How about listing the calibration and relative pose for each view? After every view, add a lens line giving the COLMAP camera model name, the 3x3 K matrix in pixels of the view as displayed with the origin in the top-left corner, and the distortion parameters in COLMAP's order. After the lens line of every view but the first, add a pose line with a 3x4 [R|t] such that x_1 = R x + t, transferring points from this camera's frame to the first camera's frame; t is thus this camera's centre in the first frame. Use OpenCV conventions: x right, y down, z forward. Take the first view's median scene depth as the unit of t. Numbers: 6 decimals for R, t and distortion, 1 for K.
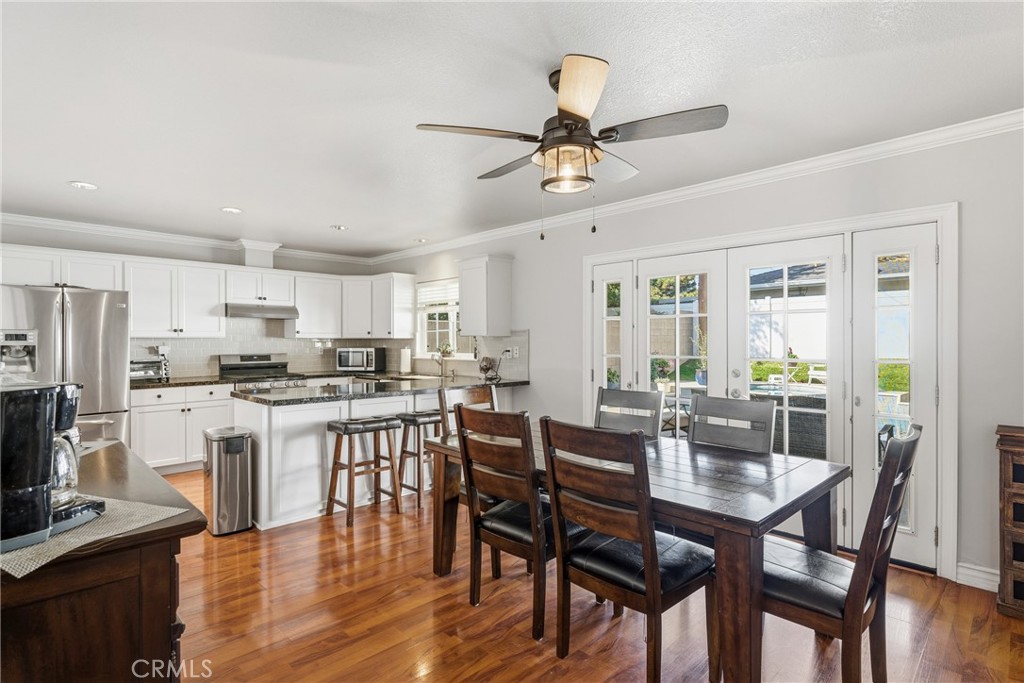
lens RADIAL K [[518.2, 0, 512.0], [0, 518.2, 341.5], [0, 0, 1]] dist [-0.000330, -0.000042]
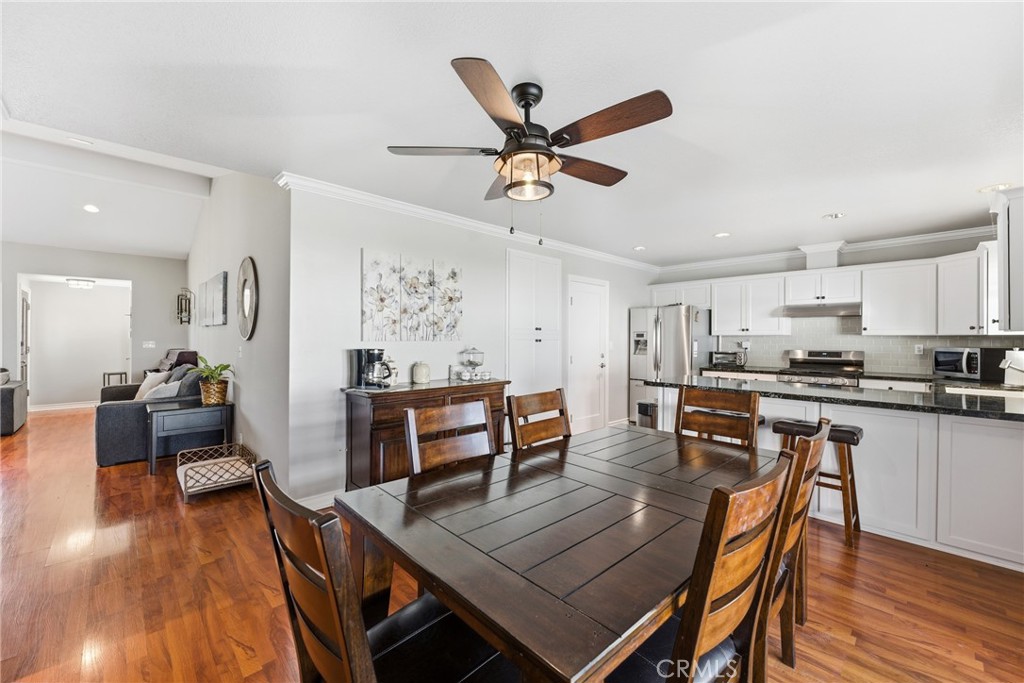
lens RADIAL K [[412.8, 0, 512.0], [0, 412.8, 341.5], [0, 0, 1]] dist [0.002575, 0.000361]
pose [[-0.025162, 0.012351, -0.999607, 0.364913], [-0.001825, 0.999921, 0.012401, -0.003534], [0.999682, 0.002136, -0.025138, 0.383960]]
